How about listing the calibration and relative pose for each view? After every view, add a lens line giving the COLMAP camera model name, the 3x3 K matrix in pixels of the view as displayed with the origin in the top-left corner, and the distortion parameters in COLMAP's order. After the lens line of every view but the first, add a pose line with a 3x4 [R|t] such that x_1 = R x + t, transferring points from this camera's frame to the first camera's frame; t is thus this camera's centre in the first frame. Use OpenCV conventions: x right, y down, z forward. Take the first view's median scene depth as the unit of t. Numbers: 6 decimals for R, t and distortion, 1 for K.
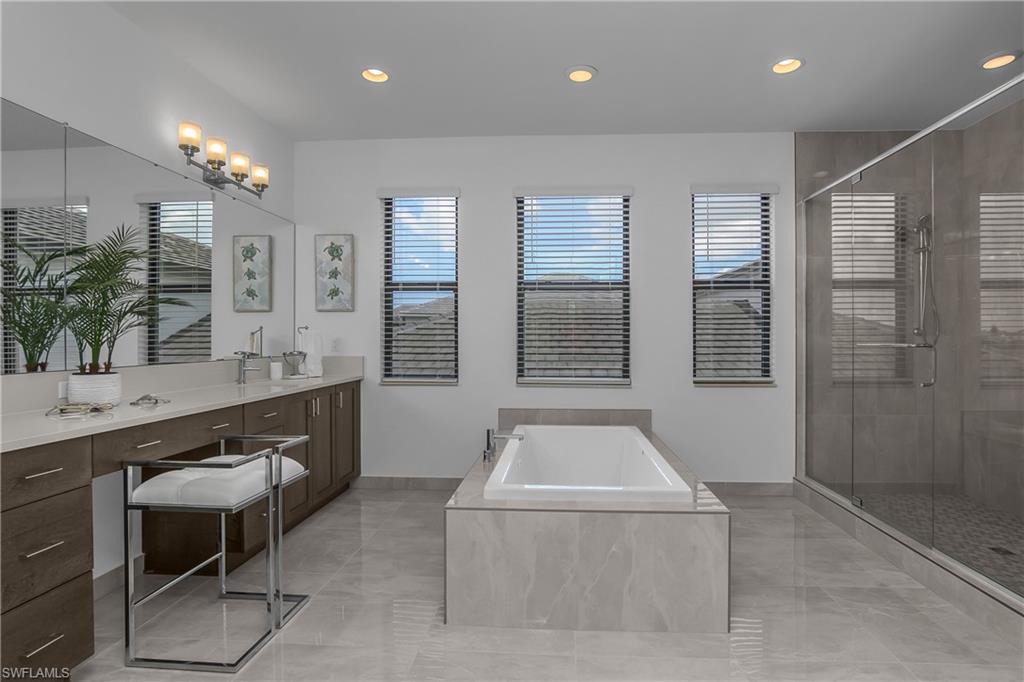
lens RADIAL K [[526.7, 0, 512.0], [0, 526.7, 341.0], [0, 0, 1]] dist [-0.035936, 0.013383]
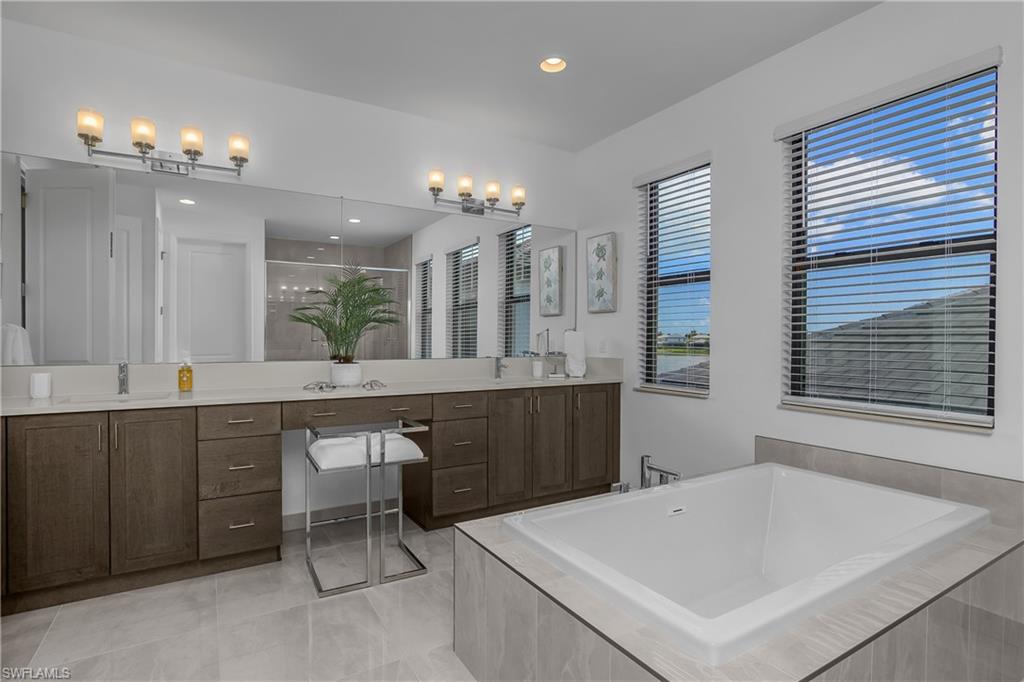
lens RADIAL K [[503.3, 0, 505.5], [0, 503.3, 342.3], [0, 0, 1]] dist [-0.013880, 0.000317]
pose [[0.566331, 0.005134, -0.824162, 0.384218], [-0.007625, 0.999970, 0.000990, 0.000408], [0.824142, 0.005723, 0.566354, 0.347430]]
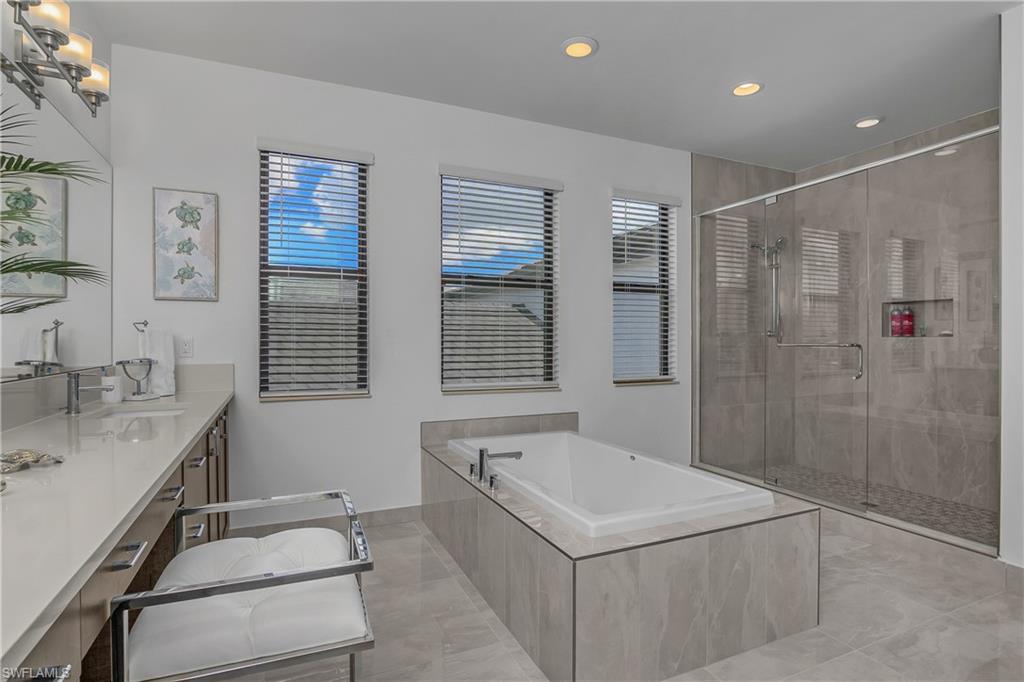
lens RADIAL K [[526.7, 0, 512.0], [0, 526.7, 341.0], [0, 0, 1]] dist [-0.035936, 0.013383]
pose [[0.879945, -0.001890, 0.475072, -0.318393], [0.002964, 0.999994, -0.001512, -0.000237], [-0.475066, 0.002738, 0.879946, 0.204756]]
